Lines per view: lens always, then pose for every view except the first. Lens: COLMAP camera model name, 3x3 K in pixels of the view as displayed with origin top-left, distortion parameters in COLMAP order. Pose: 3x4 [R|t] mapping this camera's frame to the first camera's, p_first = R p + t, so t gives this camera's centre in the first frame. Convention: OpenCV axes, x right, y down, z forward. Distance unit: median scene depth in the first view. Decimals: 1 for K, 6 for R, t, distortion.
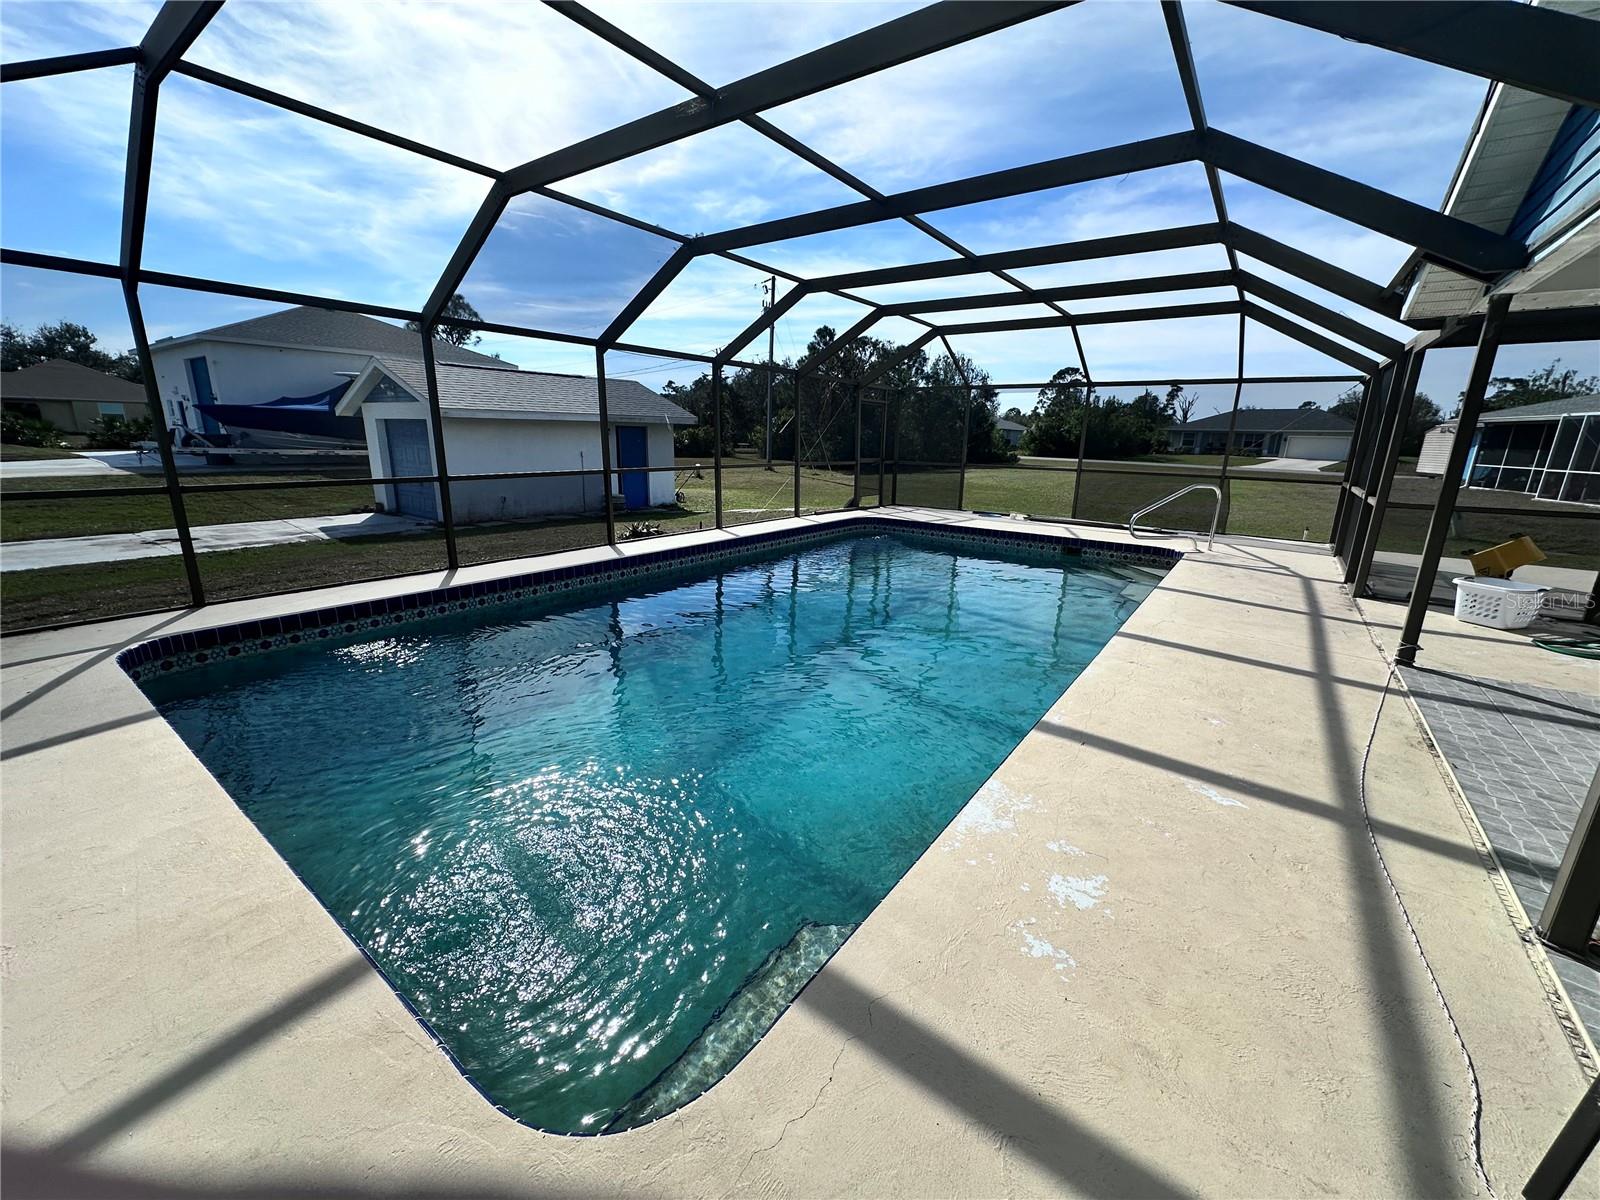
lens RADIAL K [[641.3, 0, 800.0], [0, 641.3, 600.0], [0, 0, 1]] dist [-0.004955, 0.000590]
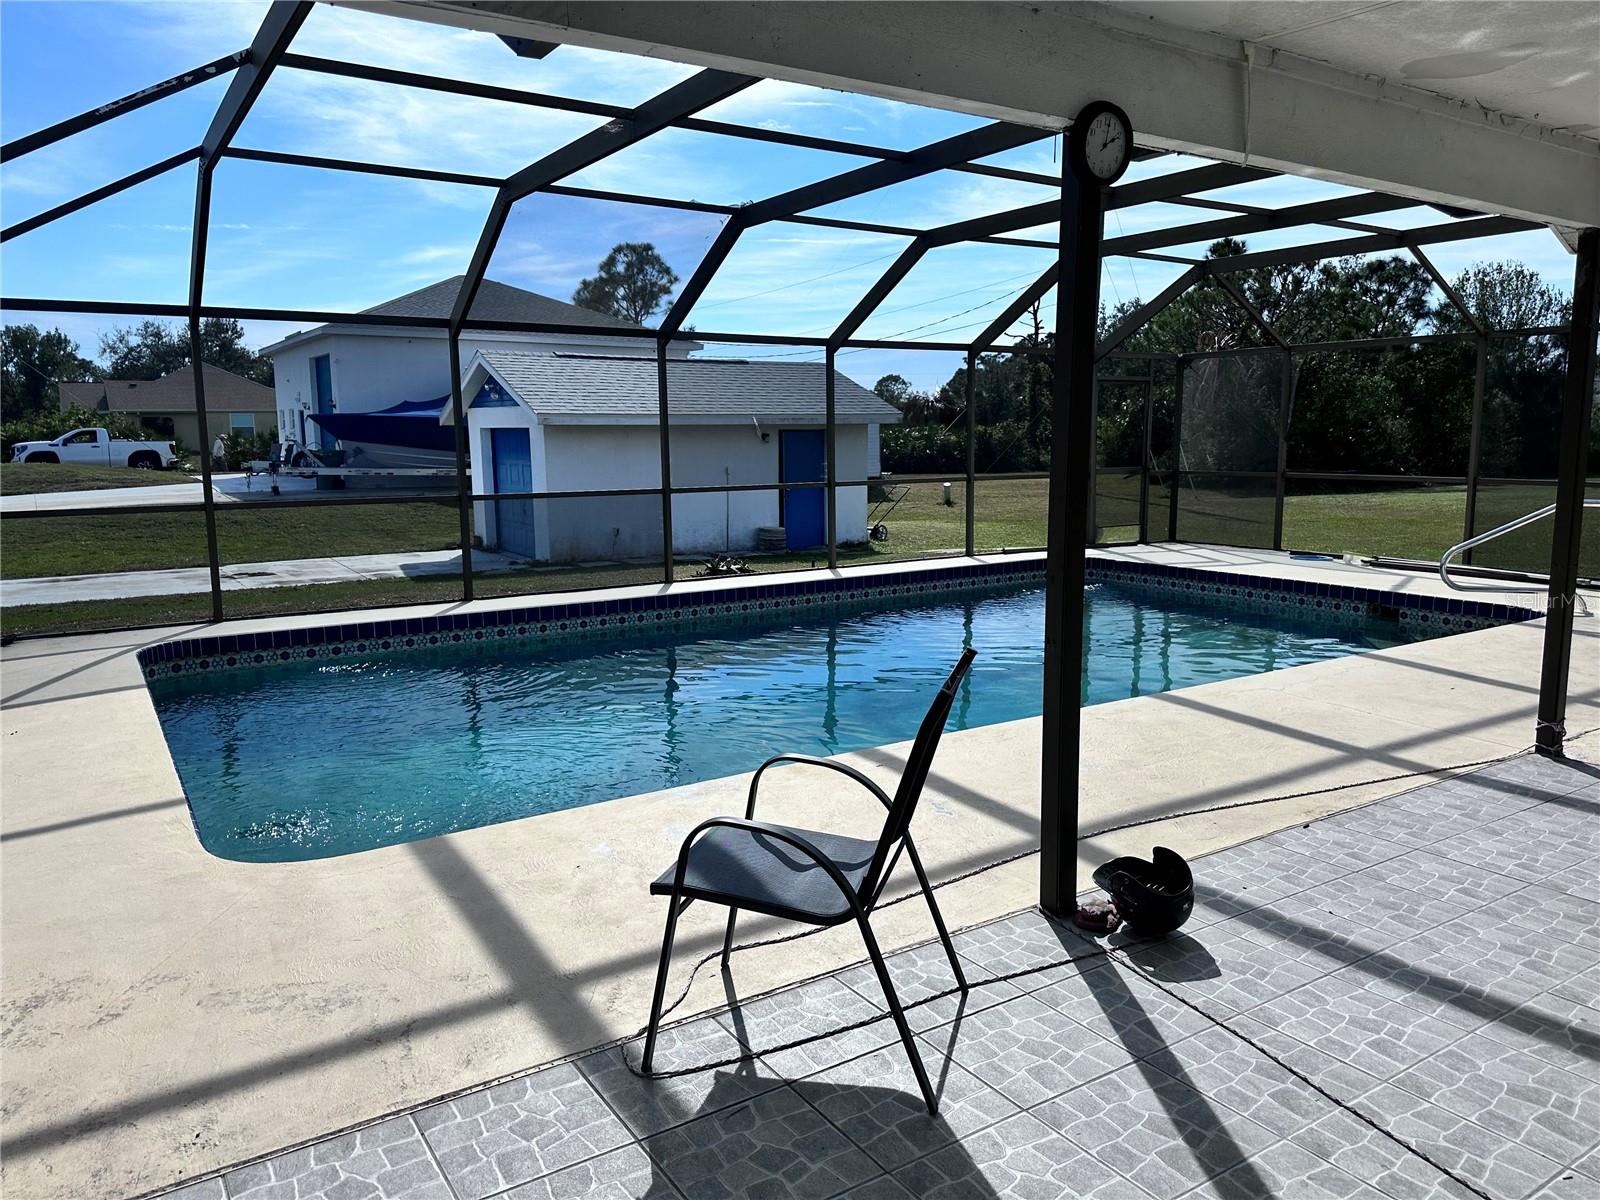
lens RADIAL K [[1152.7, 0, 824.0], [0, 1152.7, 611.2], [0, 0, 1]] dist [0.093122, -0.167211]
pose [[0.936189, 0.025993, -0.350534, 0.257437], [-0.060825, 0.994197, -0.088726, 0.041906], [0.346194, 0.104386, 0.932338, -0.166698]]
